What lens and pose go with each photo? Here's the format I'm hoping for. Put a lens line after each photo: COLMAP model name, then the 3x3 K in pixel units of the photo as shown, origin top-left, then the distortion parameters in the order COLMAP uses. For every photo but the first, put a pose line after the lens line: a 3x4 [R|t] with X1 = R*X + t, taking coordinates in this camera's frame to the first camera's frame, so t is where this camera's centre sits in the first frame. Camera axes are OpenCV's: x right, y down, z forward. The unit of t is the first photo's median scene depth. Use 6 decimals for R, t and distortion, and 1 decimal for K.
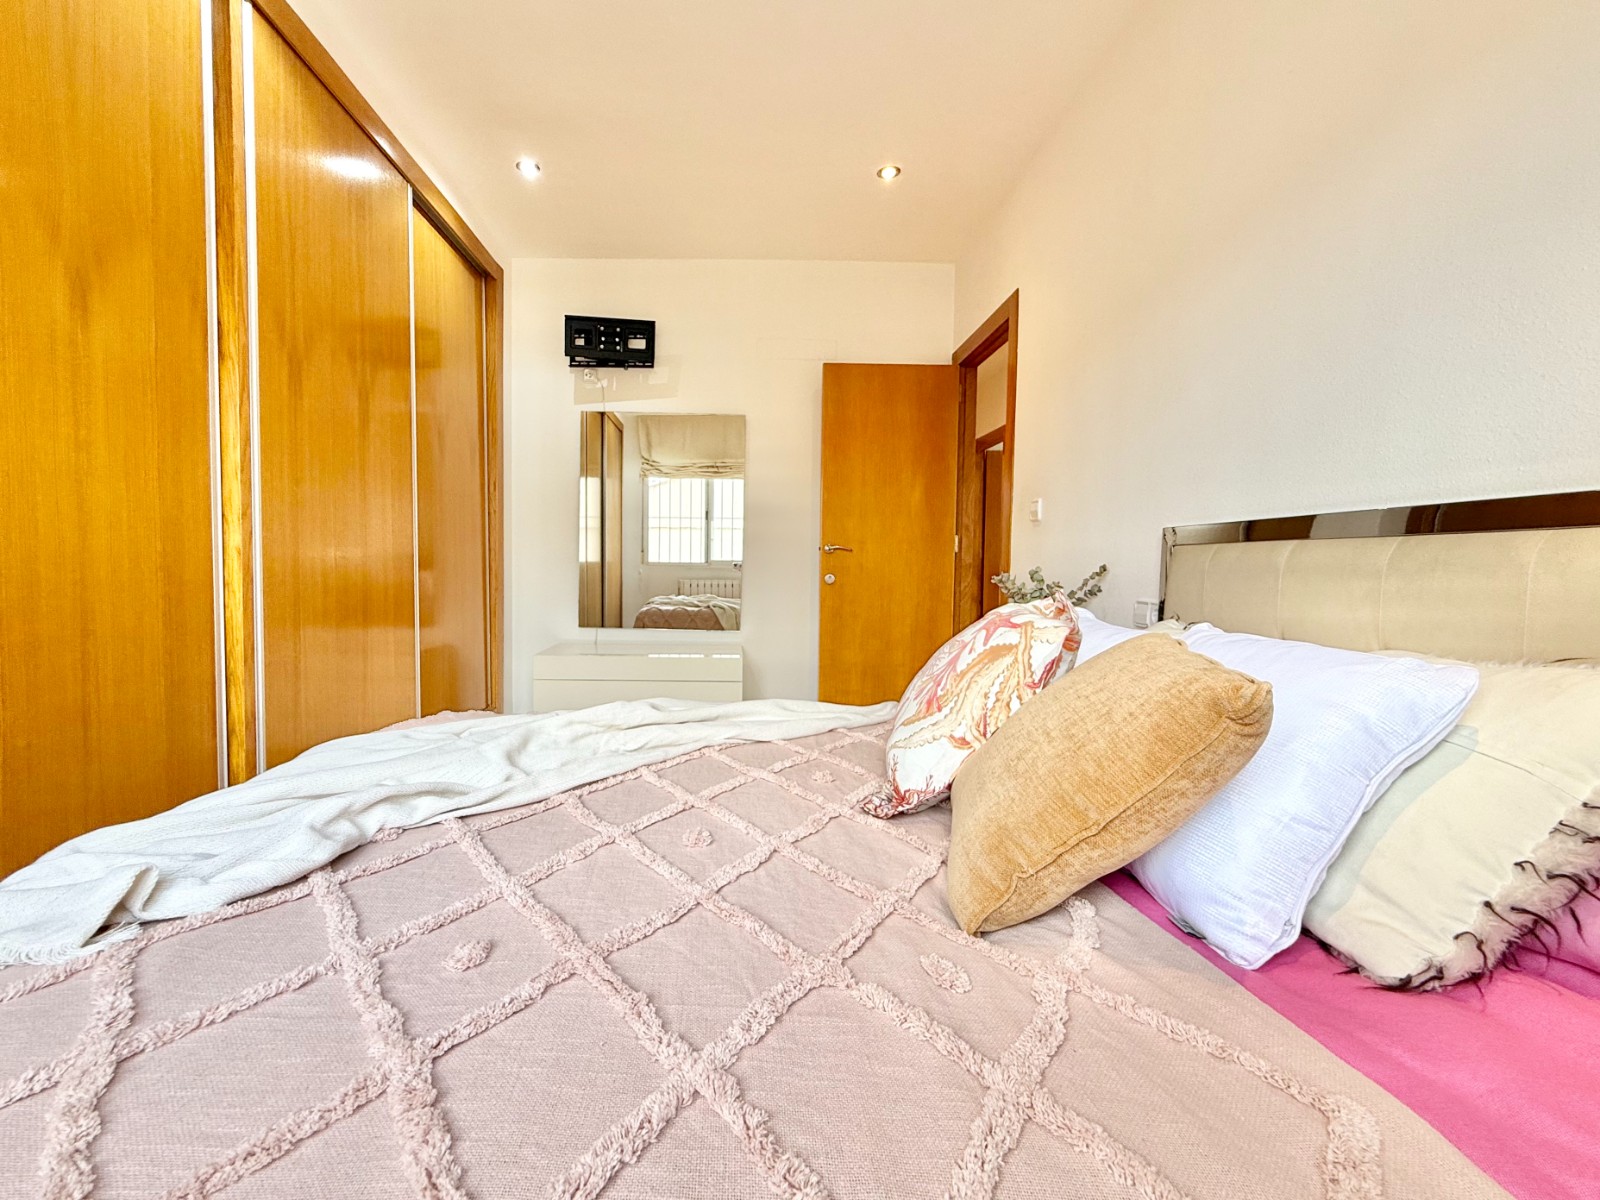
lens RADIAL K [[682.6, 0, 786.2], [0, 682.6, 603.0], [0, 0, 1]] dist [-0.002870, 0.000092]
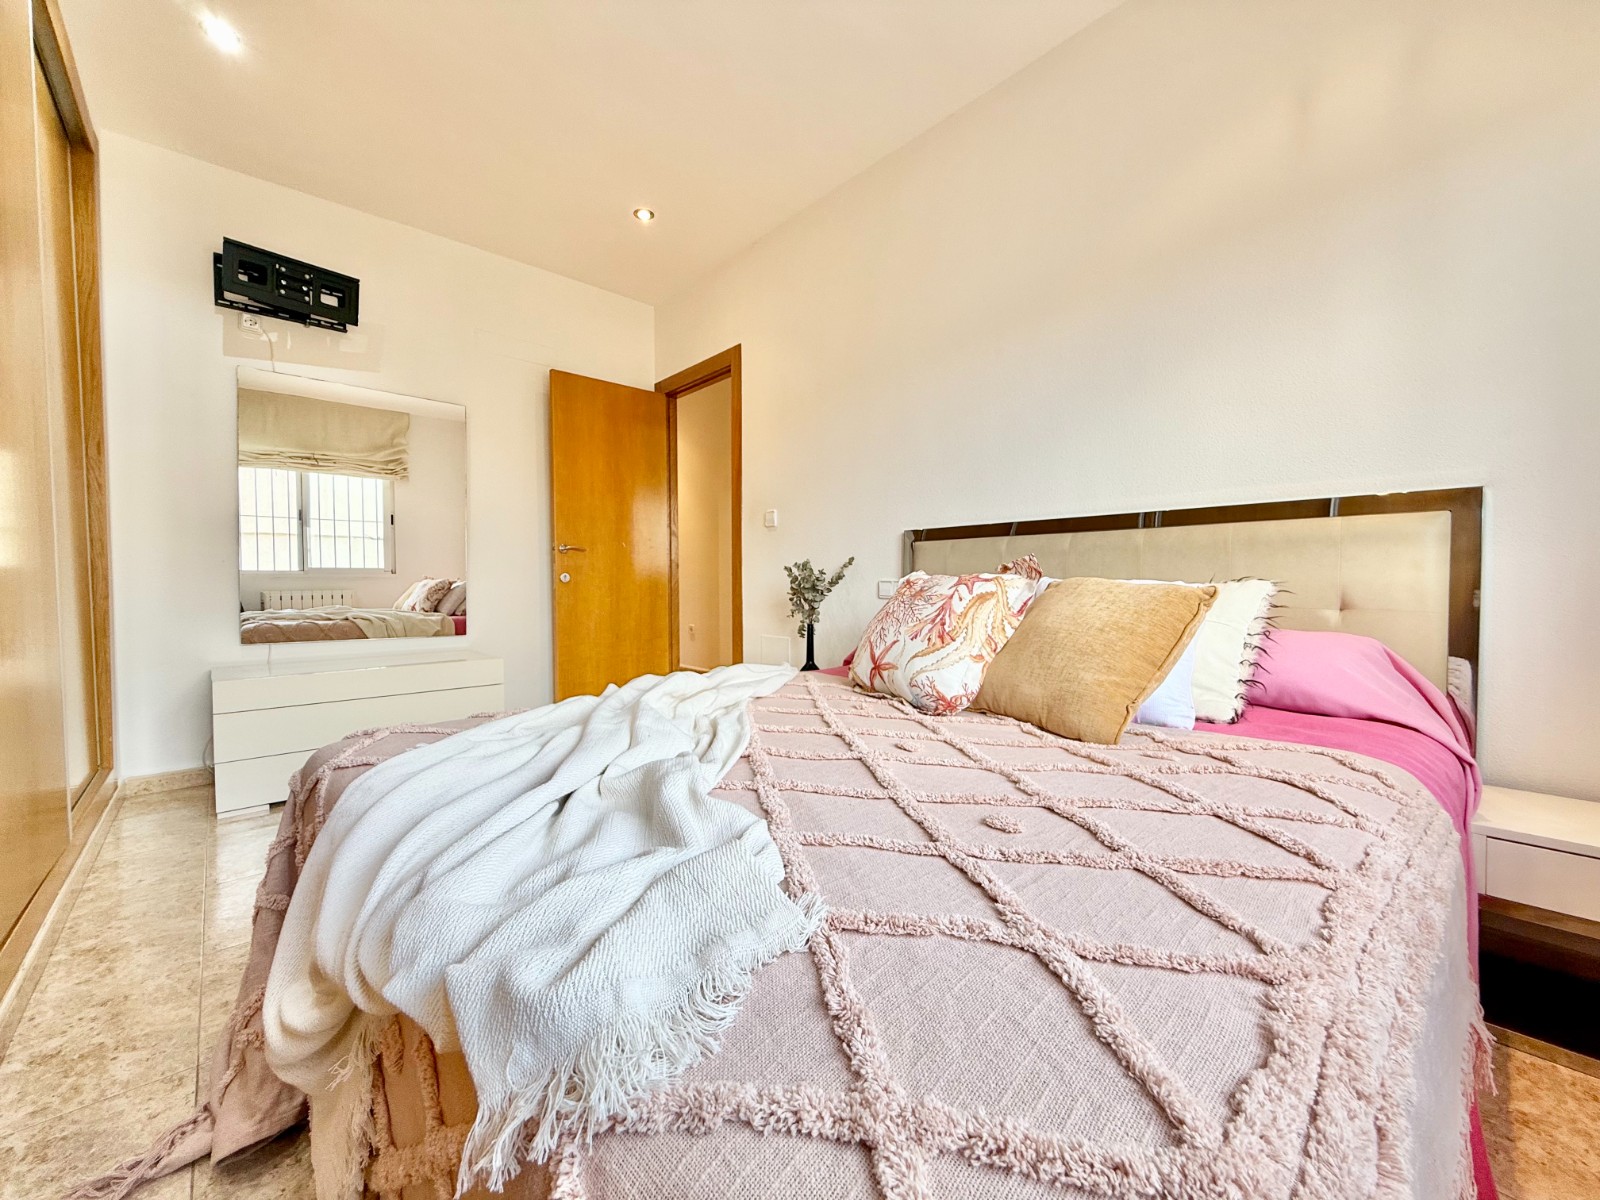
lens RADIAL K [[607.9, 0, 802.9], [0, 607.9, 595.3], [0, 0, 1]] dist [0.000309, 0.000118]
pose [[0.766131, -0.032077, 0.641883, -0.262457], [0.049492, 0.998732, -0.009163, 0.018268], [-0.640775, 0.038788, 0.766748, 0.067522]]
